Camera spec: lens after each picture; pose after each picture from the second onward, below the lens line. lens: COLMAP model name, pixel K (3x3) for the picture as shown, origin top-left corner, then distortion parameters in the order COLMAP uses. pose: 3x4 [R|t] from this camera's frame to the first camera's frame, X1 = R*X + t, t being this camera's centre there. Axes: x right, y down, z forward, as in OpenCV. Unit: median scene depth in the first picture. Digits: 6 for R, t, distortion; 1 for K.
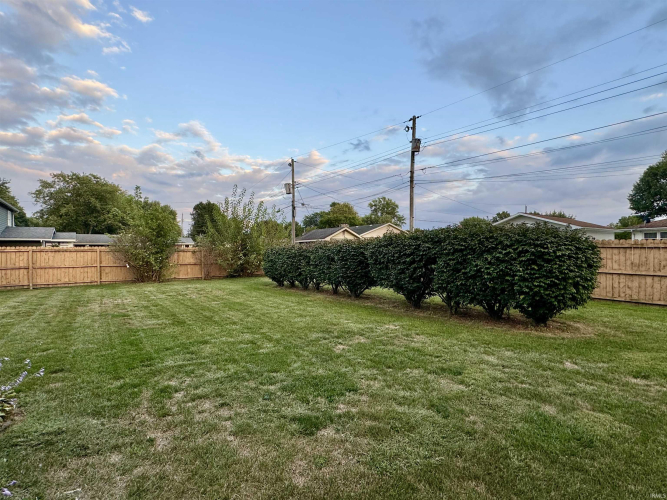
lens RADIAL K [[342.6, 0, 333.5], [0, 342.6, 250.0], [0, 0, 1]] dist [0.000796, 0.000432]
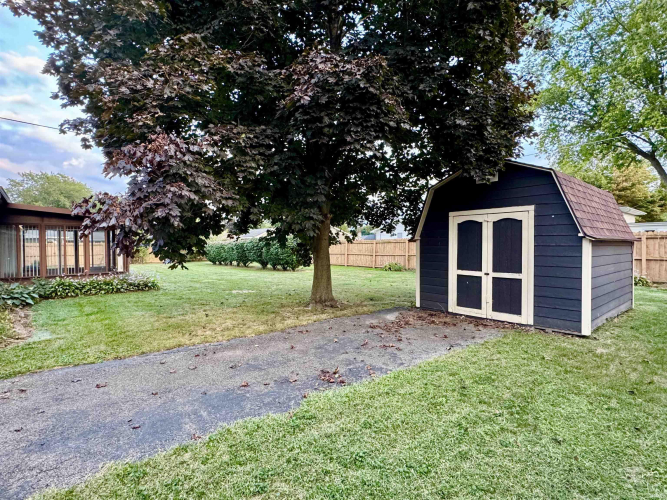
lens RADIAL K [[342.6, 0, 333.5], [0, 342.6, 250.0], [0, 0, 1]] dist [0.000796, 0.000432]
pose [[0.995807, -0.025822, 0.087756, 0.364948], [0.022254, 0.998895, 0.041399, -0.041199], [-0.088728, -0.039272, 0.995281, -1.020648]]
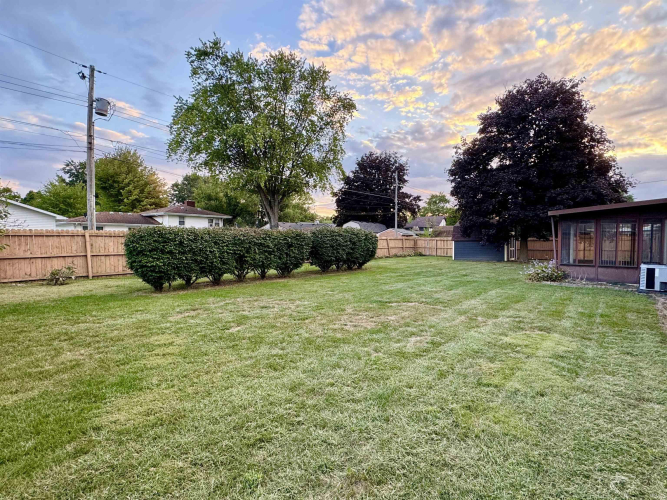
lens RADIAL K [[342.6, 0, 333.5], [0, 342.6, 250.0], [0, 0, 1]] dist [0.000796, 0.000432]
pose [[-0.197156, -0.039800, 0.979564, -1.020817], [-0.030573, 0.998939, 0.034433, -0.009671], [-0.979895, -0.023160, -0.198164, 0.901957]]
